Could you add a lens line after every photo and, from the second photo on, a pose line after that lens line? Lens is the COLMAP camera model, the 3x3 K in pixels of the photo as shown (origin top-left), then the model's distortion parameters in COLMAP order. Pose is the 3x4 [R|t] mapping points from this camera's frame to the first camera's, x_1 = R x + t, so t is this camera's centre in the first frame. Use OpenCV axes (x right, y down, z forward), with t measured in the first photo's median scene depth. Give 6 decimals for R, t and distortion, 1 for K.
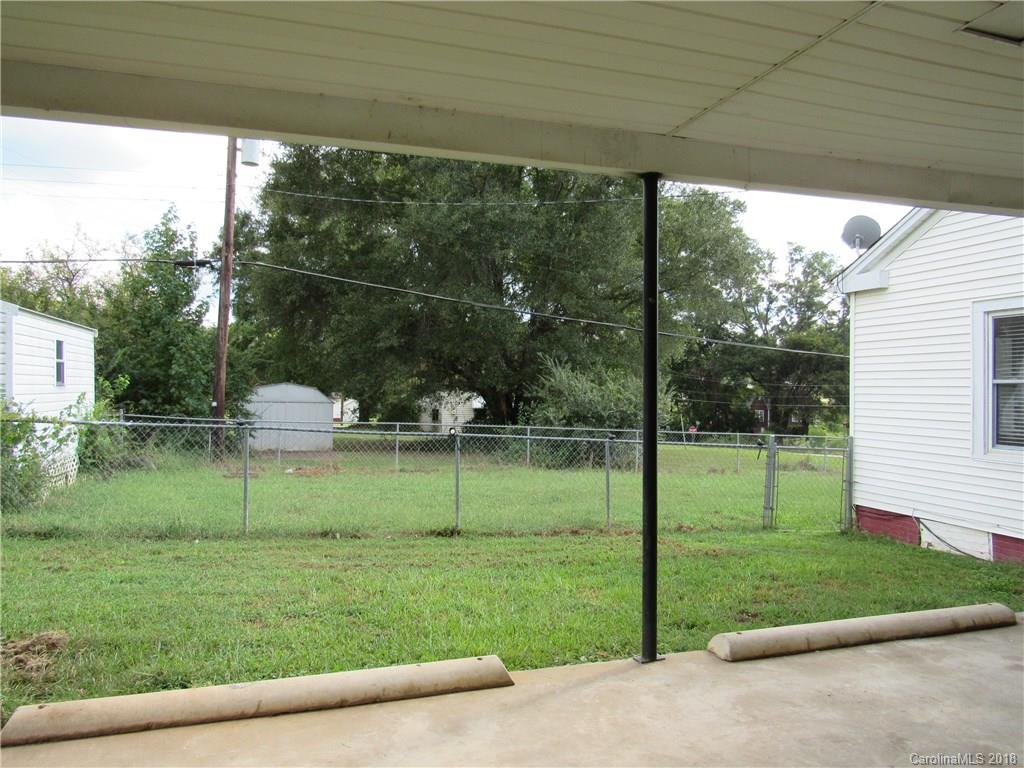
lens RADIAL K [[739.3, 0, 512.3], [0, 739.3, 380.4], [0, 0, 1]] dist [-0.014169, -0.003468]
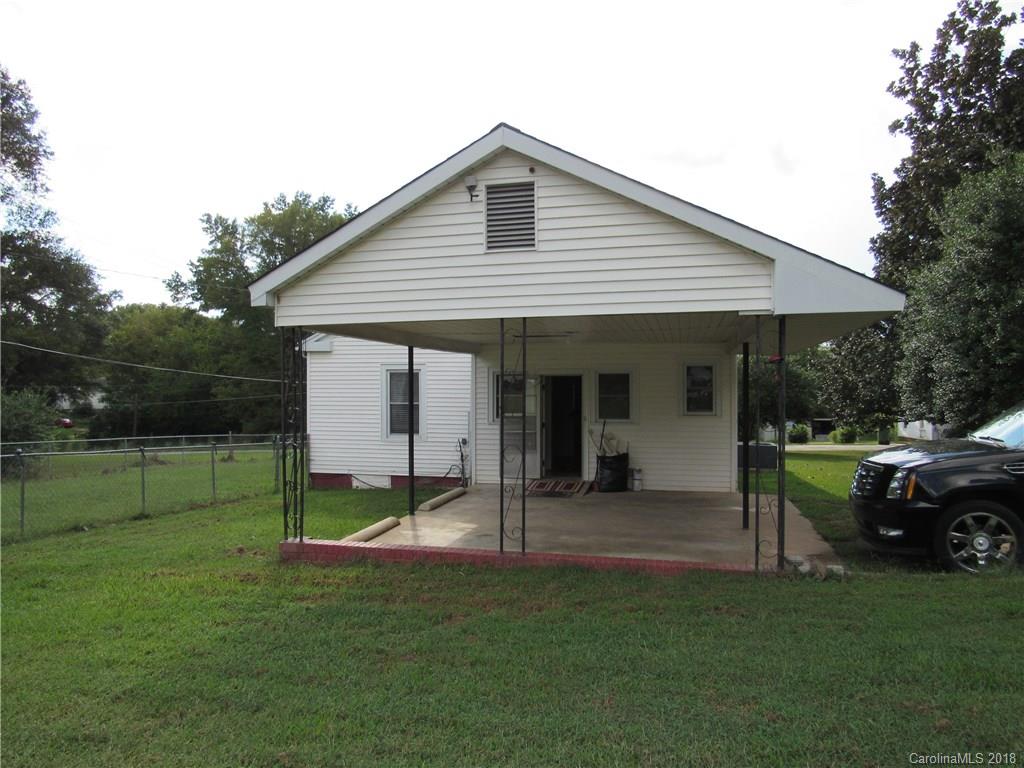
lens RADIAL K [[739.3, 0, 512.3], [0, 739.3, 380.4], [0, 0, 1]] dist [-0.014169, -0.003468]
pose [[0.506803, -0.000801, 0.862062, -0.900157], [-0.003273, 0.999991, 0.002853, -0.064204], [-0.862056, -0.004268, 0.506795, -0.337665]]
